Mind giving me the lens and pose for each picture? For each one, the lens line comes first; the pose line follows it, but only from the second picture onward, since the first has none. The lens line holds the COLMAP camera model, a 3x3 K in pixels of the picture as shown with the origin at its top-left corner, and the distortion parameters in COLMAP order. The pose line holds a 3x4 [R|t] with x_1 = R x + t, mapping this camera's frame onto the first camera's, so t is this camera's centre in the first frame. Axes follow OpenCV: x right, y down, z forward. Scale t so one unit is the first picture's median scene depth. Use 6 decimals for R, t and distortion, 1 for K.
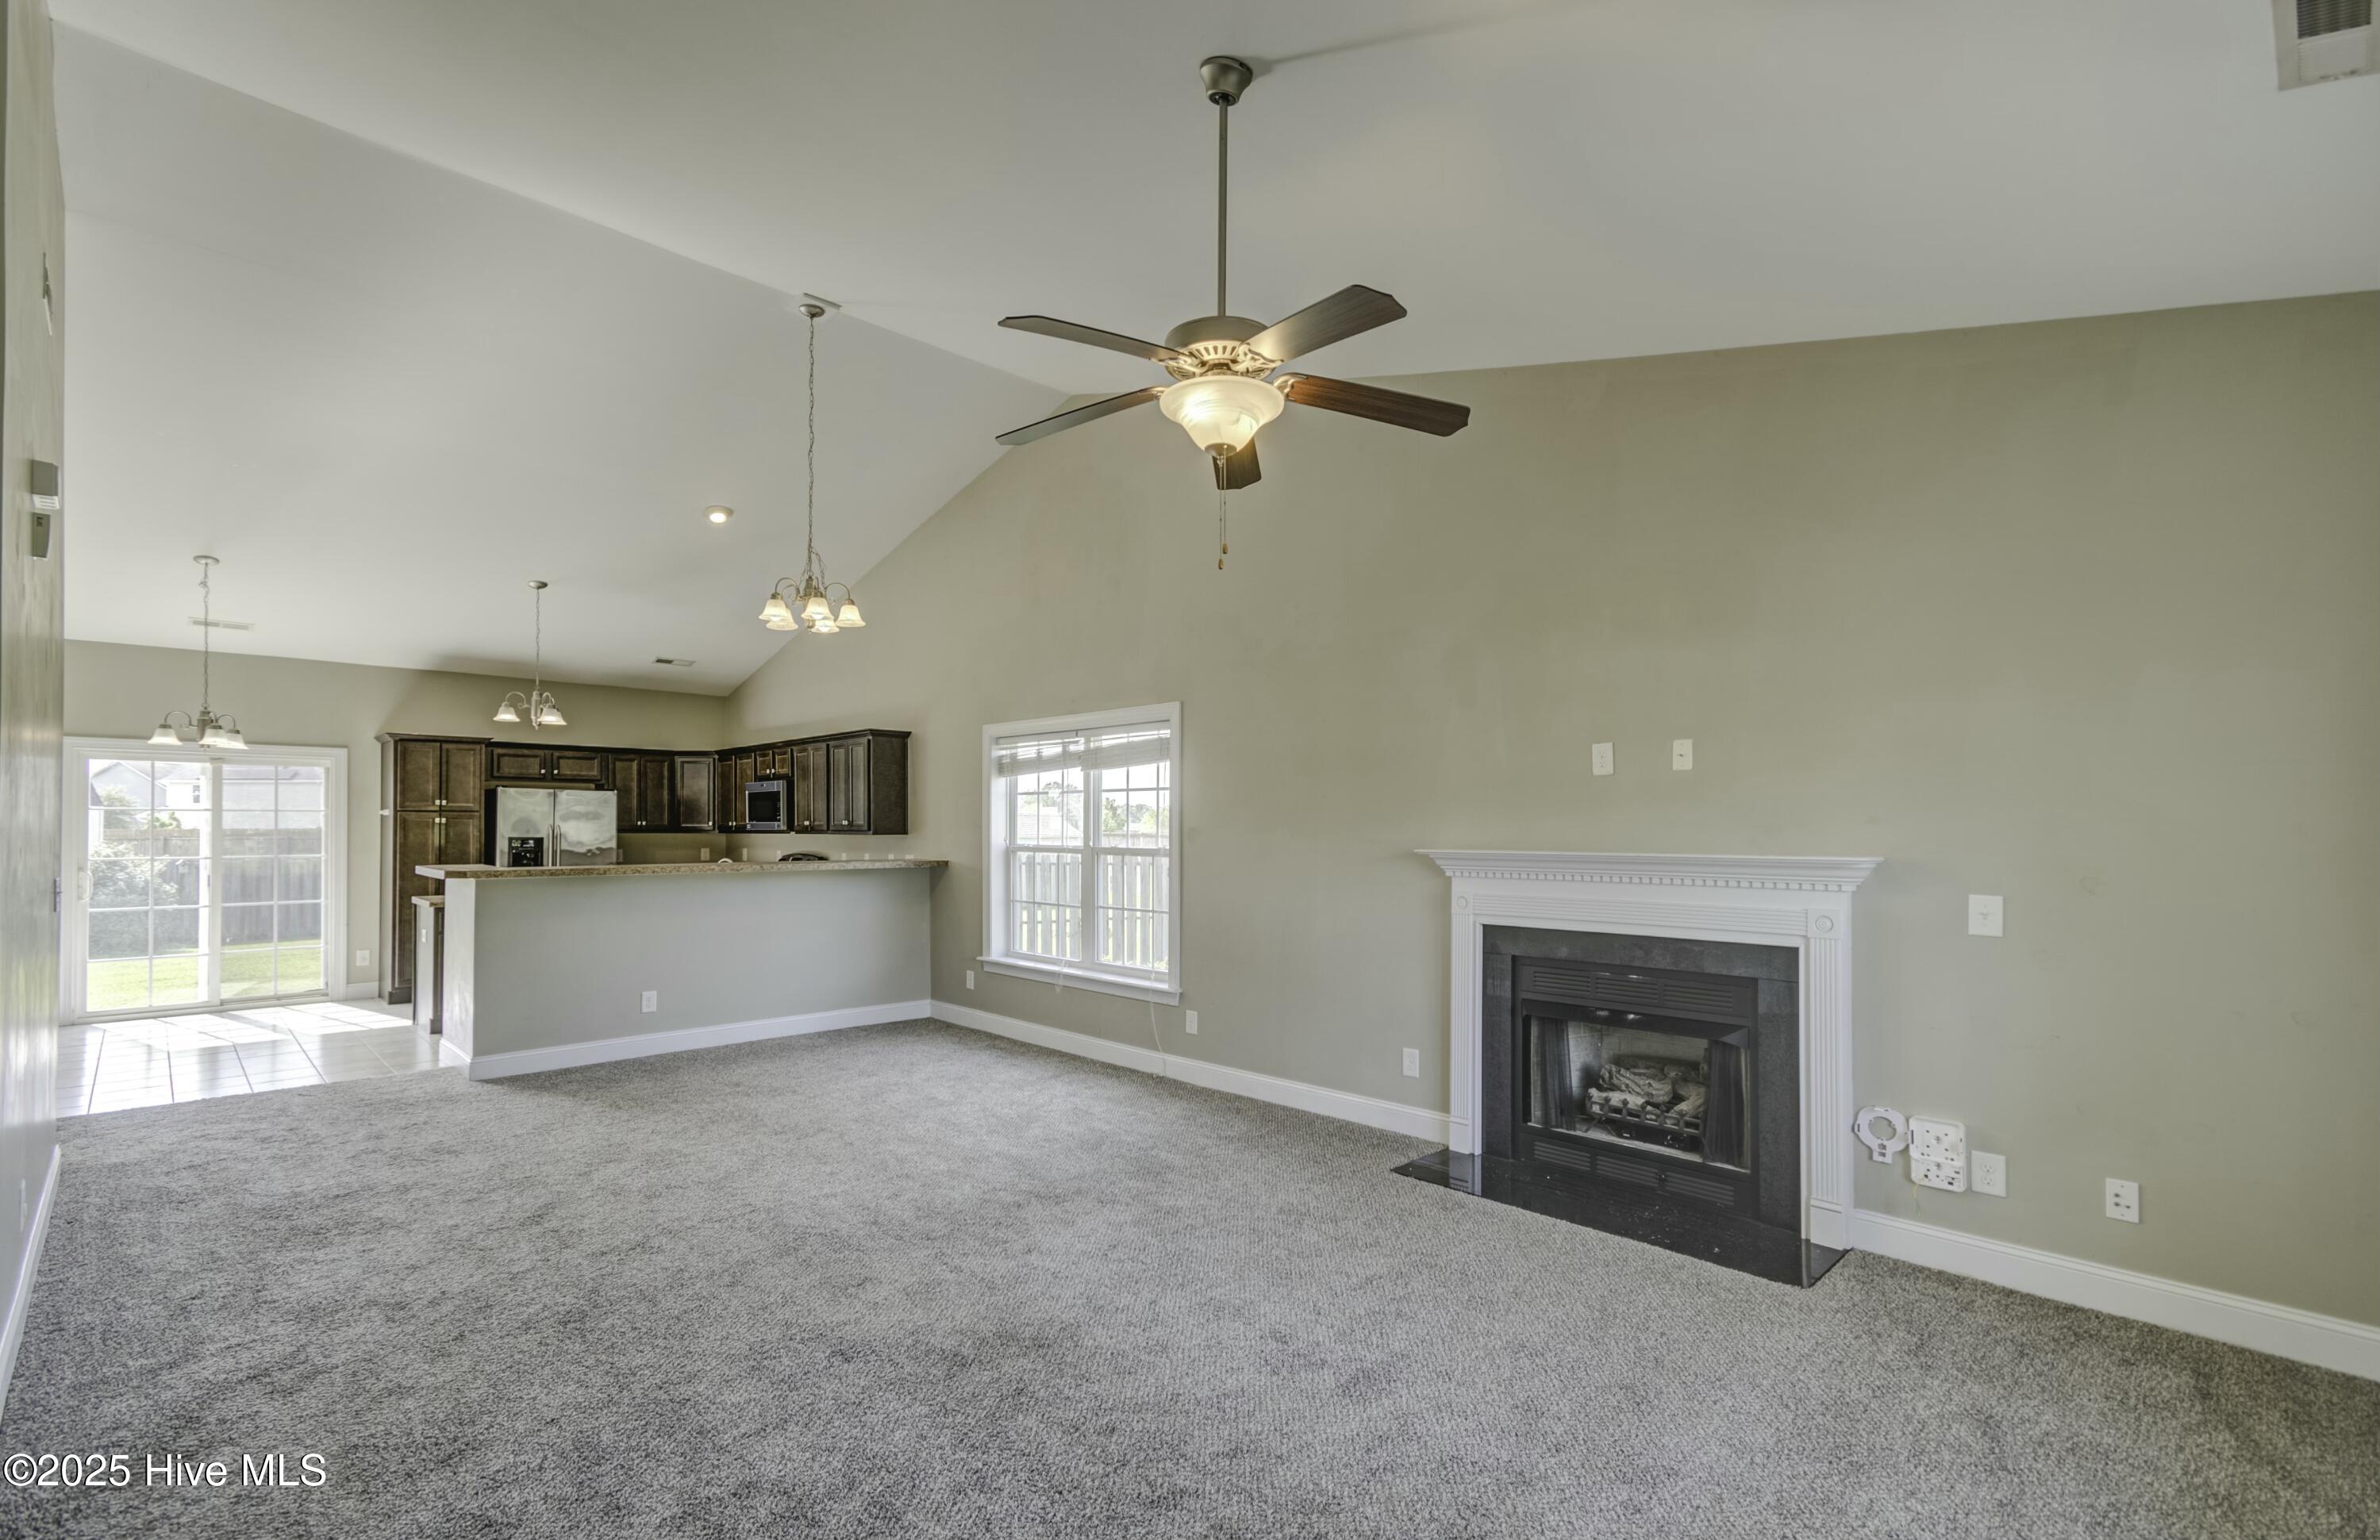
lens RADIAL K [[1023.4, 0, 1178.4], [0, 1023.4, 831.7], [0, 0, 1]] dist [-0.000709, 0.008545]
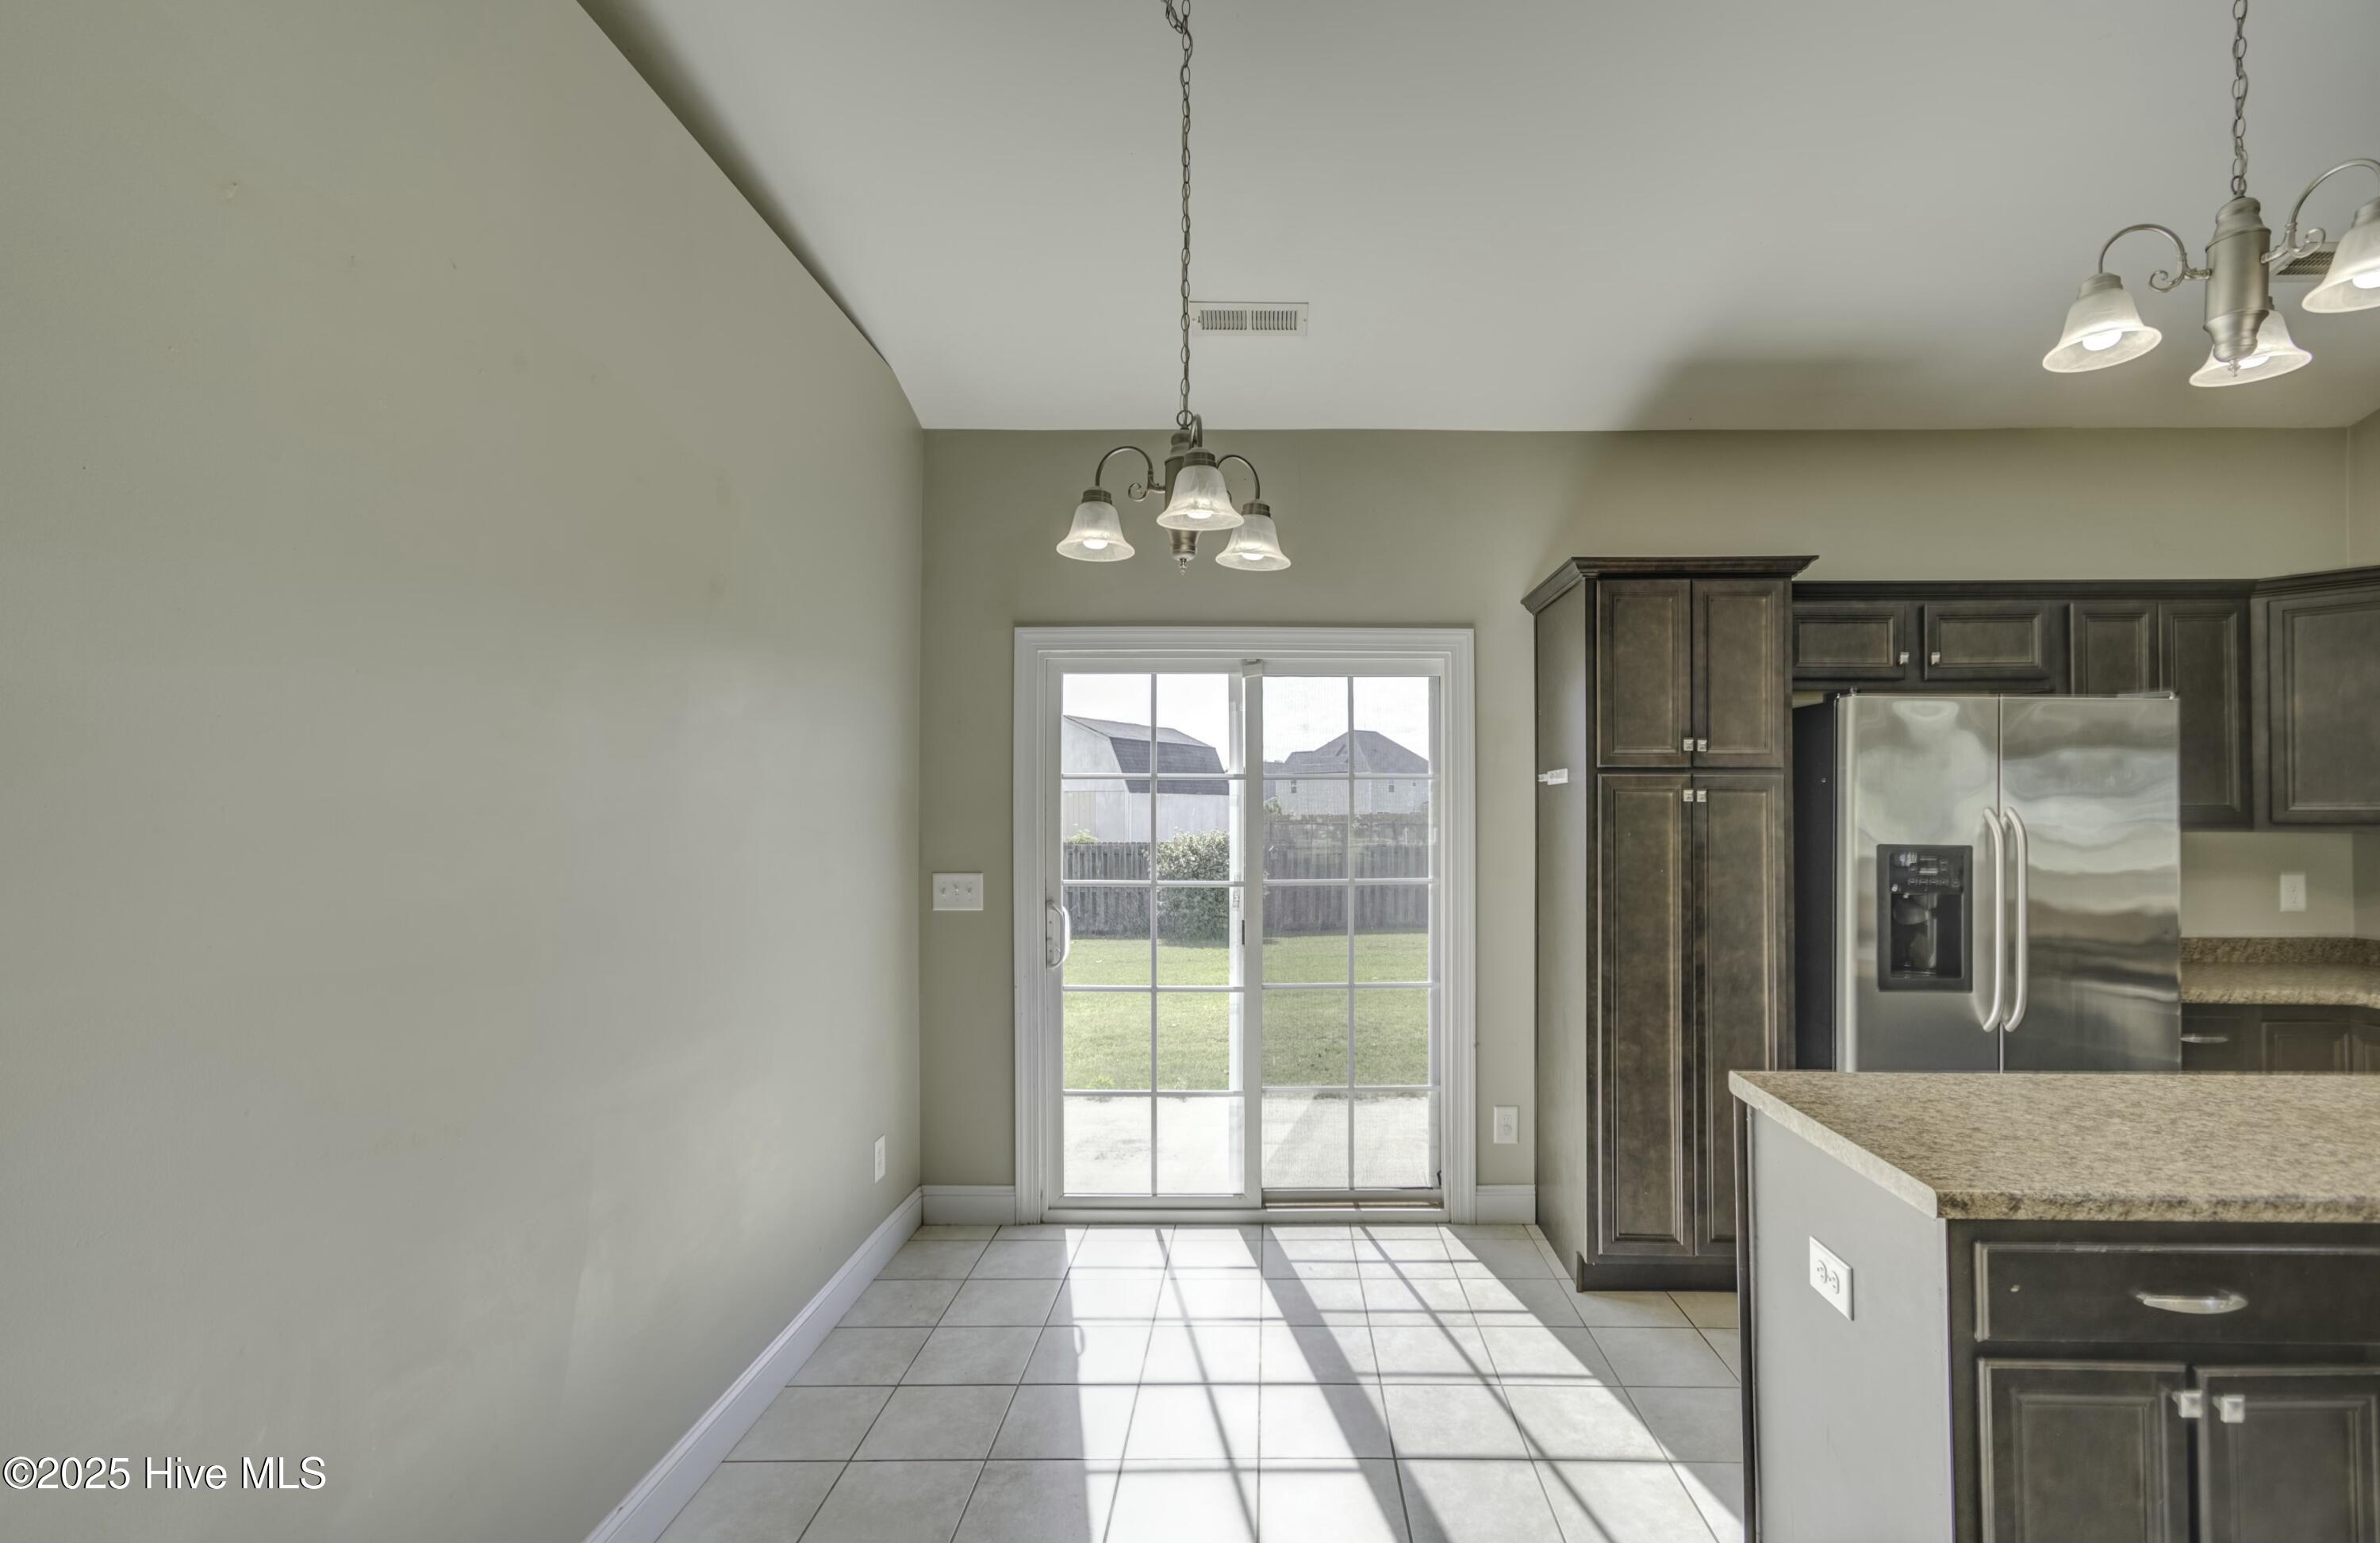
lens RADIAL K [[1064.5, 0, 1297.4], [0, 1064.5, 795.5], [0, 0, 1]] dist [0.002433, 0.010672]
pose [[0.724875, -0.012707, -0.688763, -0.782474], [0.000936, 0.999847, -0.017461, -0.006451], [0.688880, 0.012012, 0.724776, 0.883182]]
